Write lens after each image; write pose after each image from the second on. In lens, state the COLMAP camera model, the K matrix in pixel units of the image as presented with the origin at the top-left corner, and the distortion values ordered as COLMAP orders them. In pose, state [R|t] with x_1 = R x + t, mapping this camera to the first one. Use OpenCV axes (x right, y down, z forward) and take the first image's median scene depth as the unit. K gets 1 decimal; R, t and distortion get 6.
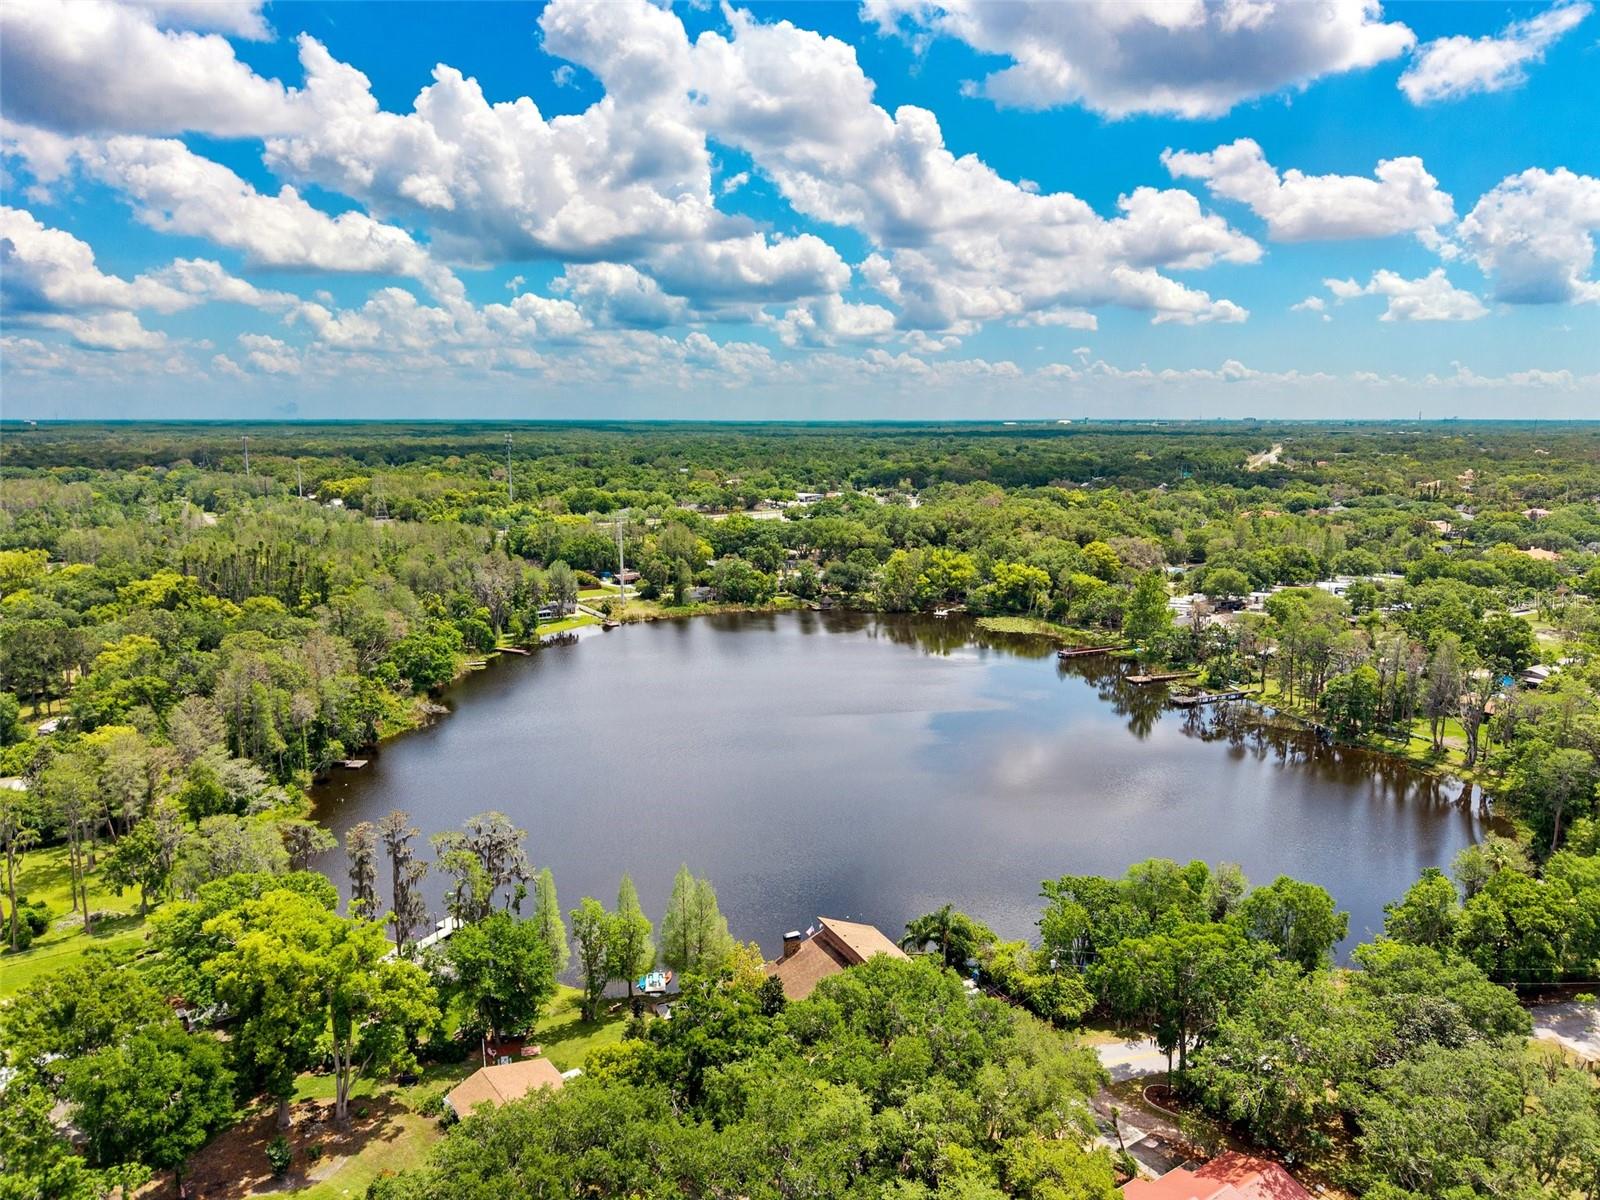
lens RADIAL K [[1102.2, 0, 800.0], [0, 1102.2, 600.0], [0, 0, 1]] dist [0.006266, -0.002788]
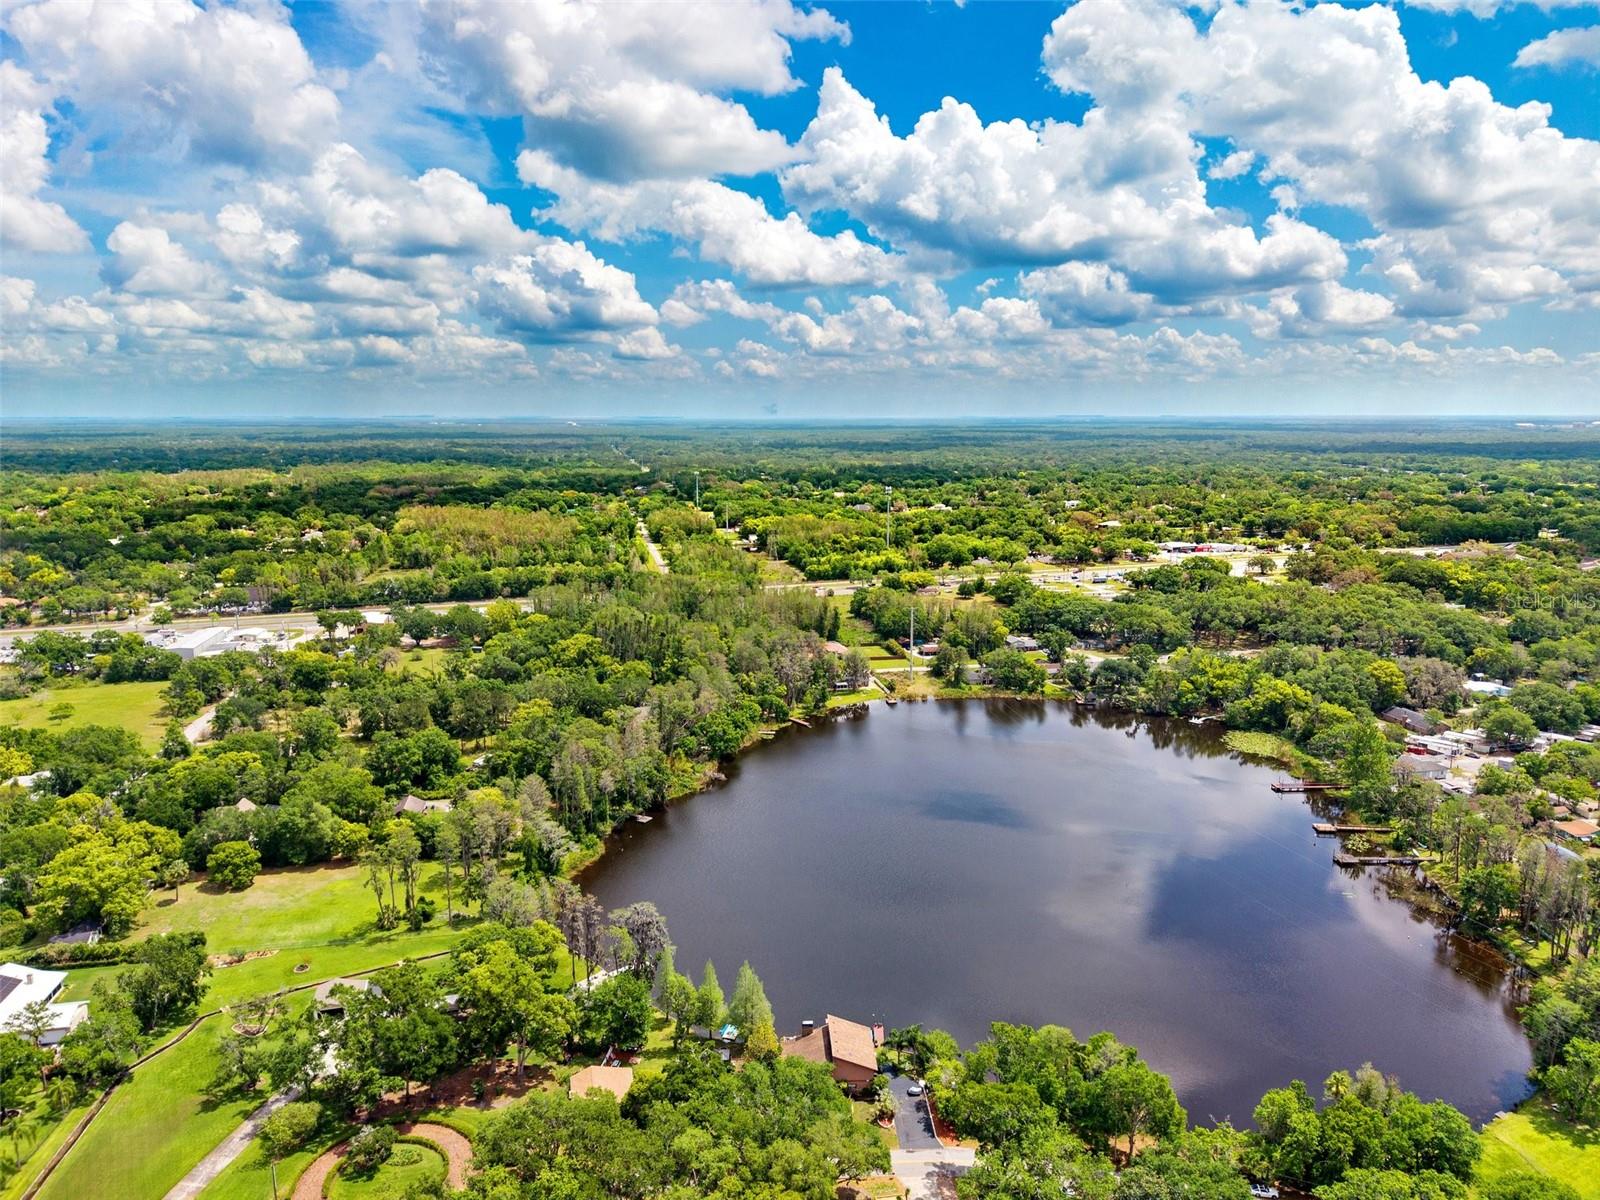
lens RADIAL K [[1095.4, 0, 800.0], [0, 1095.4, 600.0], [0, 0, 1]] dist [0.073186, -0.098511]
pose [[0.913945, 0.068685, -0.399983, 0.220093], [-0.063101, 0.997638, 0.027131, -0.121583], [0.400902, 0.000443, 0.916121, -0.148409]]
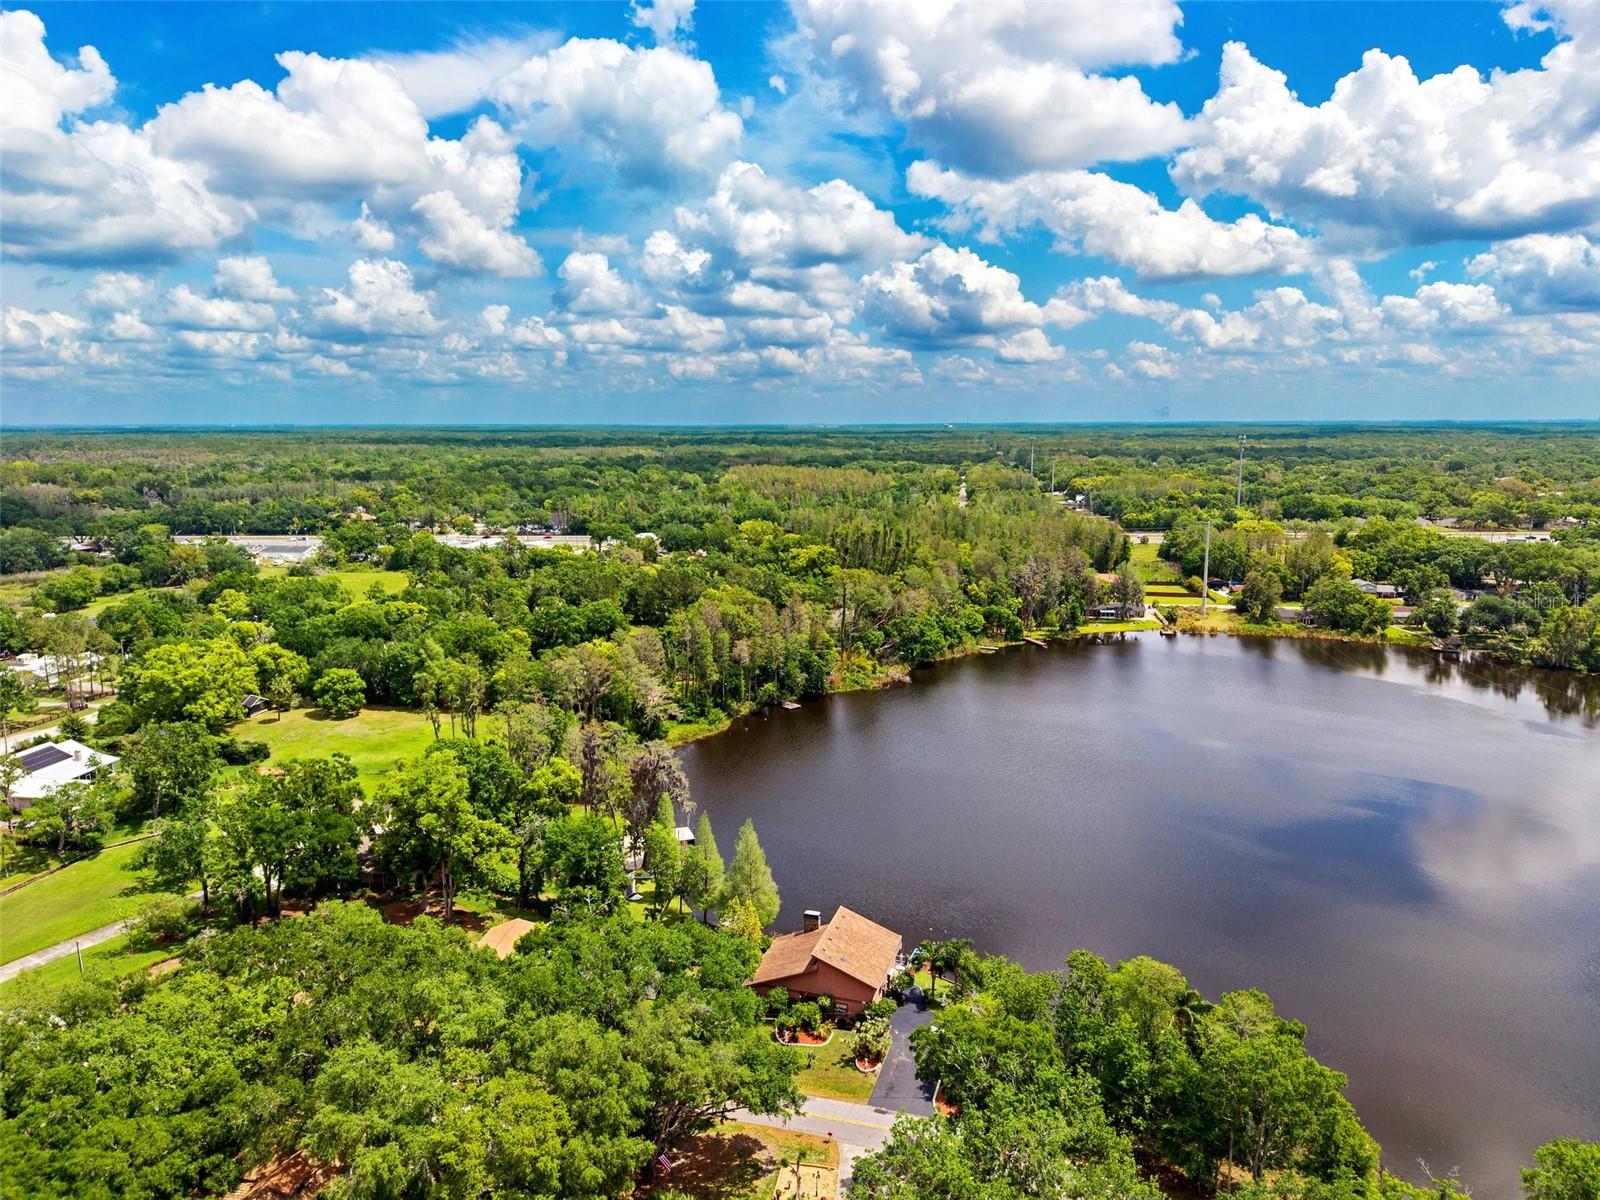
lens RADIAL K [[1105.6, 0, 794.8], [0, 1105.6, 554.3], [0, 0, 1]] dist [0.008047, 0.001814]
pose [[0.717227, 0.080568, -0.692167, 0.268467], [-0.109856, 0.993946, 0.001862, -0.012837], [0.688126, 0.074703, 0.721735, 0.084064]]
